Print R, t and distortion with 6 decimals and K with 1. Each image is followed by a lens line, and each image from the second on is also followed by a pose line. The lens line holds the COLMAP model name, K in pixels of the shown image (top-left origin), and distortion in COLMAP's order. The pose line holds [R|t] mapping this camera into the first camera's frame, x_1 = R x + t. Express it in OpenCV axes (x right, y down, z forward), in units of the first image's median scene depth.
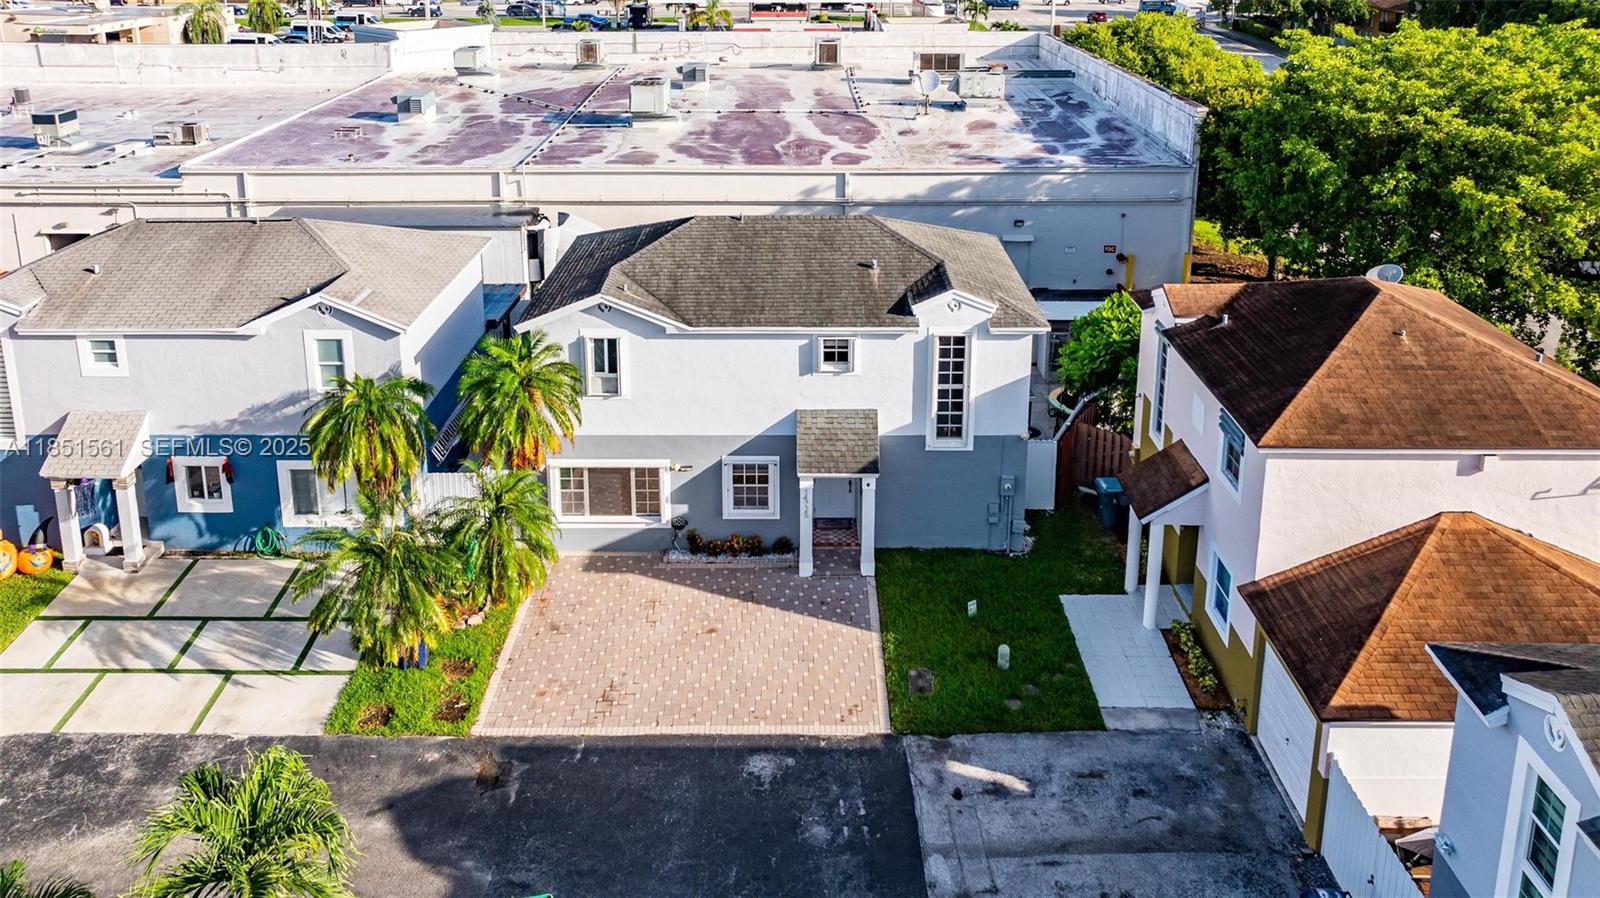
lens RADIAL K [[1160.0, 0, 814.8], [0, 1160.0, 215.8], [0, 0, 1]] dist [-0.020877, -0.002041]
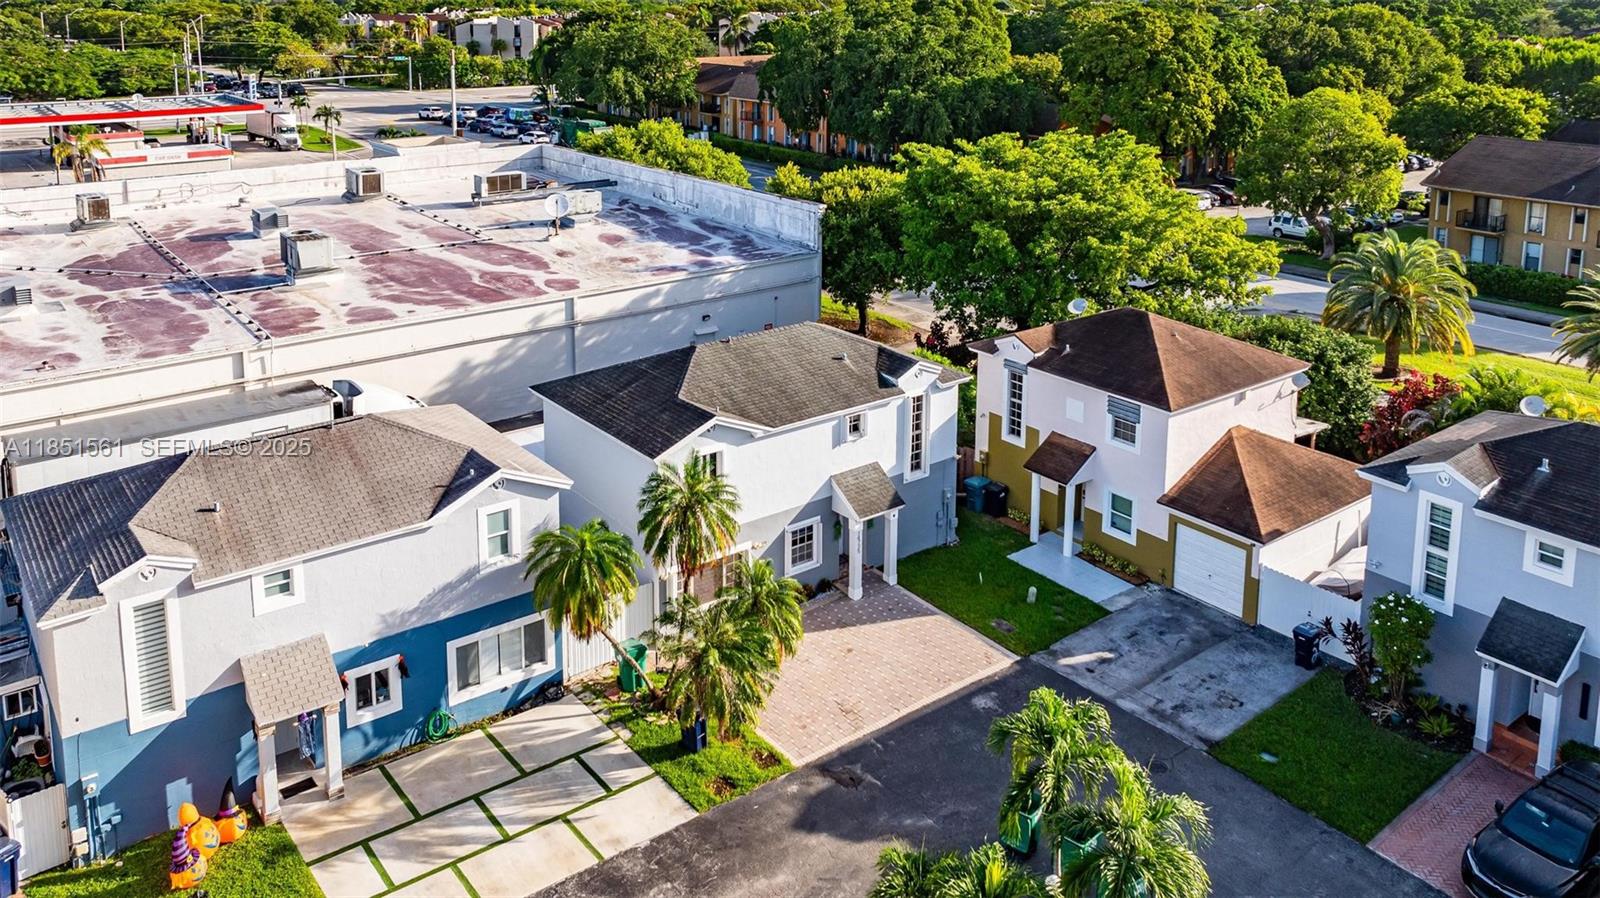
lens RADIAL K [[1227.0, 0, 793.1], [0, 1227.0, 191.0], [0, 0, 1]] dist [-0.019361, -0.003667]
pose [[0.795674, -0.099156, 0.597555, -0.837027], [0.150527, 0.987932, -0.036500, -0.106436], [-0.586724, 0.118990, 0.800997, -0.128022]]
